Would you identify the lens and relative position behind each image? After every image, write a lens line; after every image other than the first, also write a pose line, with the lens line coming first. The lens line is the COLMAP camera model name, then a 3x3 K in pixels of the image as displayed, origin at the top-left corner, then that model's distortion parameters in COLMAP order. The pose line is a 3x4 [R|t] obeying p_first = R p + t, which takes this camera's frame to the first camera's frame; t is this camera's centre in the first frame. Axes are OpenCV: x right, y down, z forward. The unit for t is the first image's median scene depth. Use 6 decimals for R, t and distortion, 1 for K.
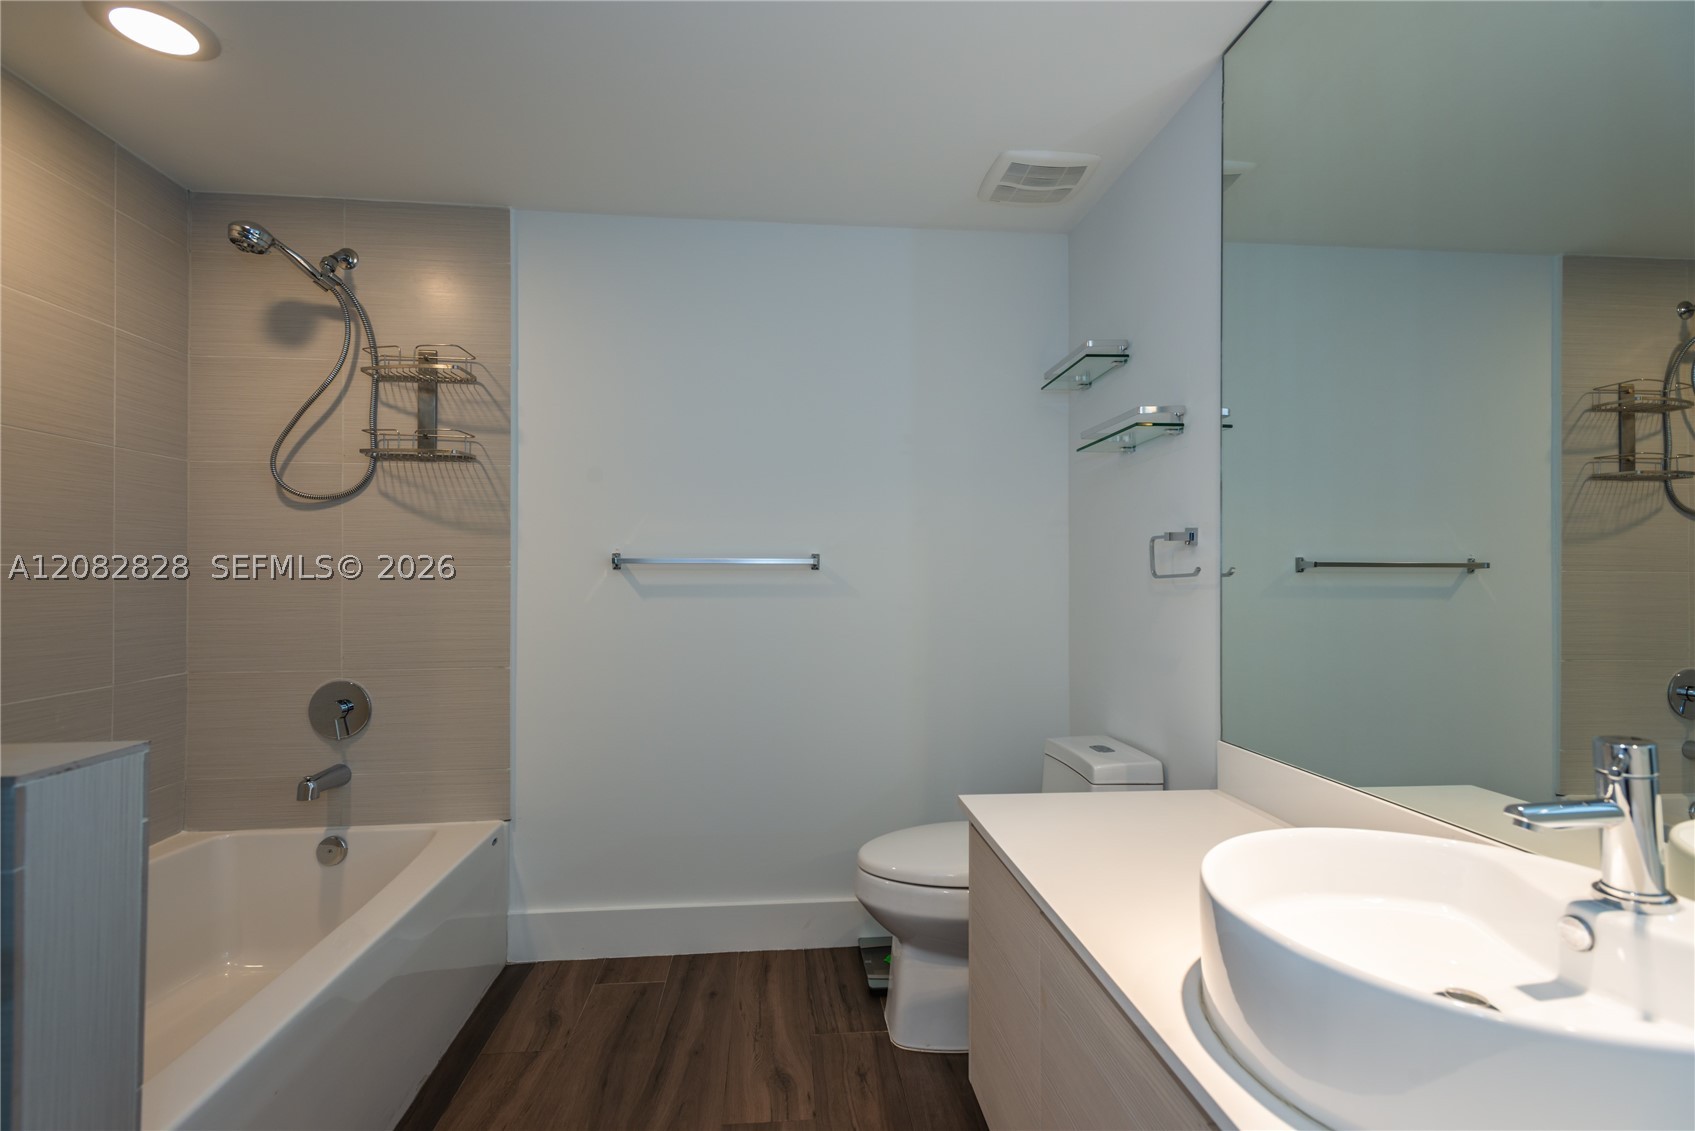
lens RADIAL K [[790.2, 0, 853.0], [0, 790.2, 566.8], [0, 0, 1]] dist [0.024070, -0.008320]
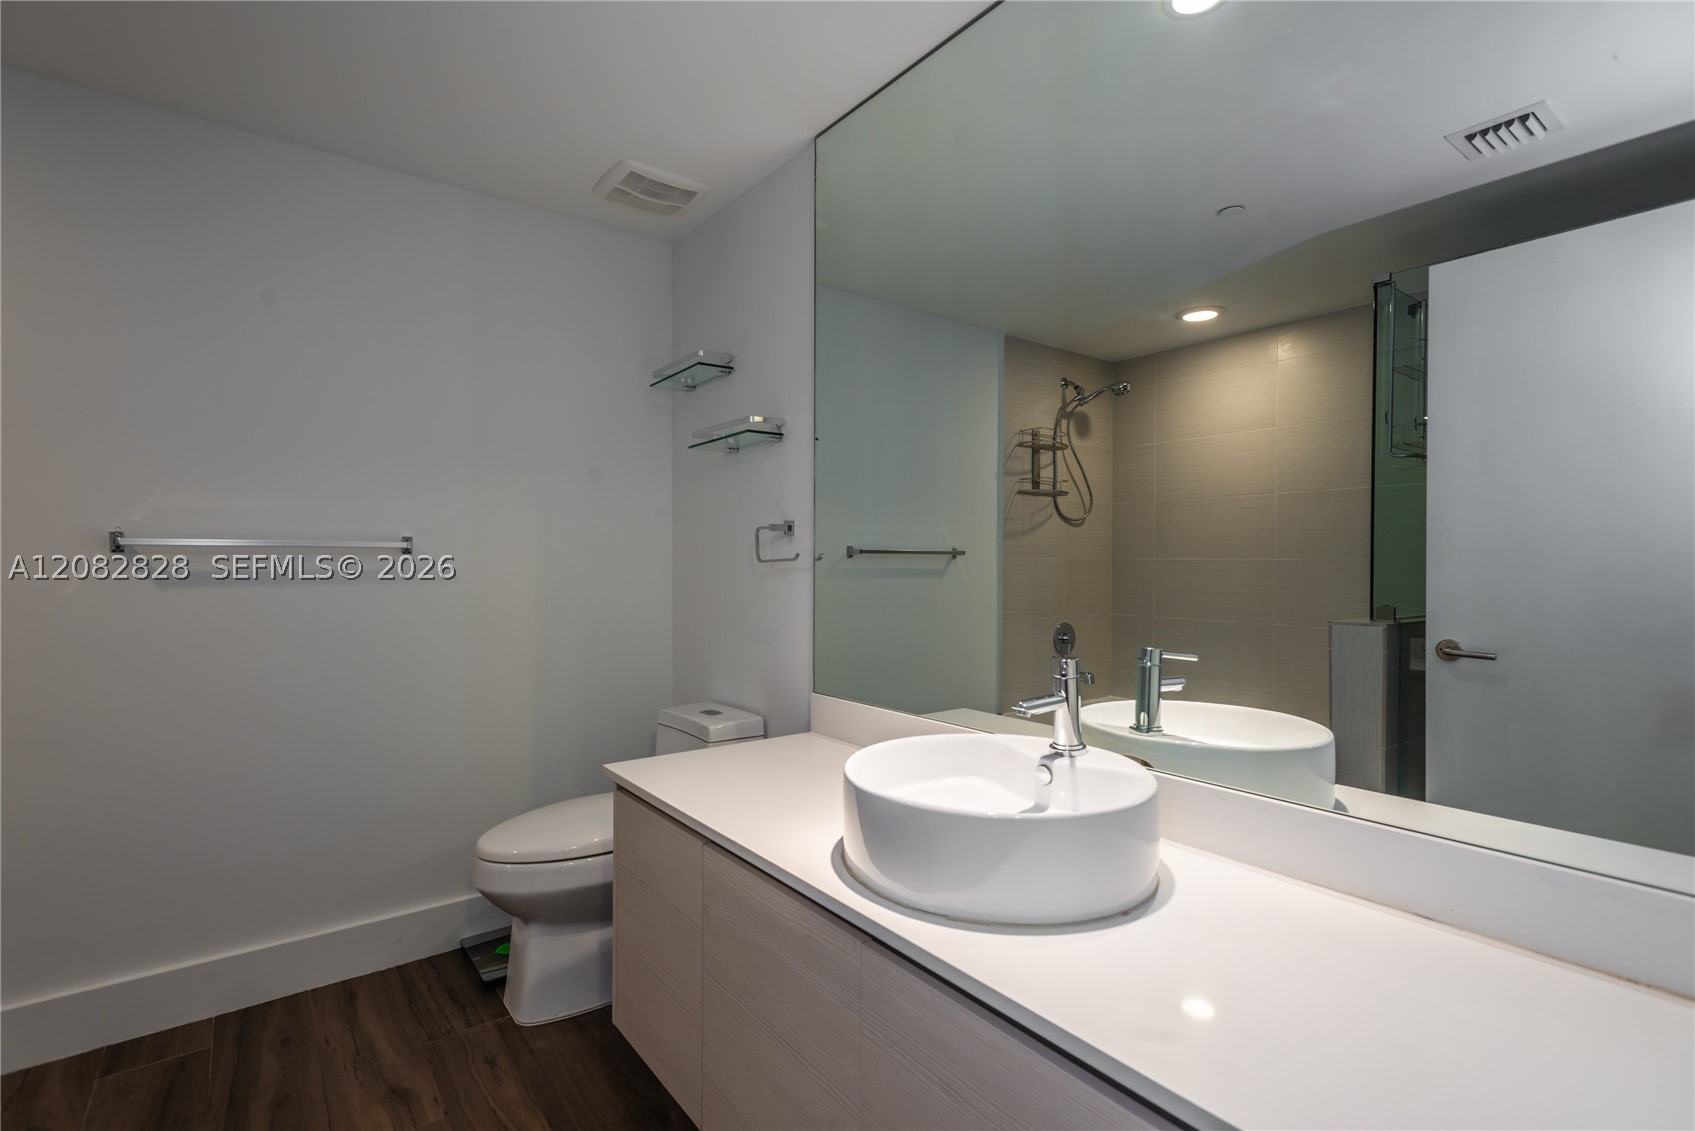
lens RADIAL K [[790.2, 0, 853.0], [0, 790.2, 566.8], [0, 0, 1]] dist [0.024070, -0.008320]
pose [[0.846678, -0.004429, 0.532087, -0.116096], [-0.005077, 0.999853, 0.016402, 0.000880], [-0.532081, -0.016589, 0.846531, -0.064848]]
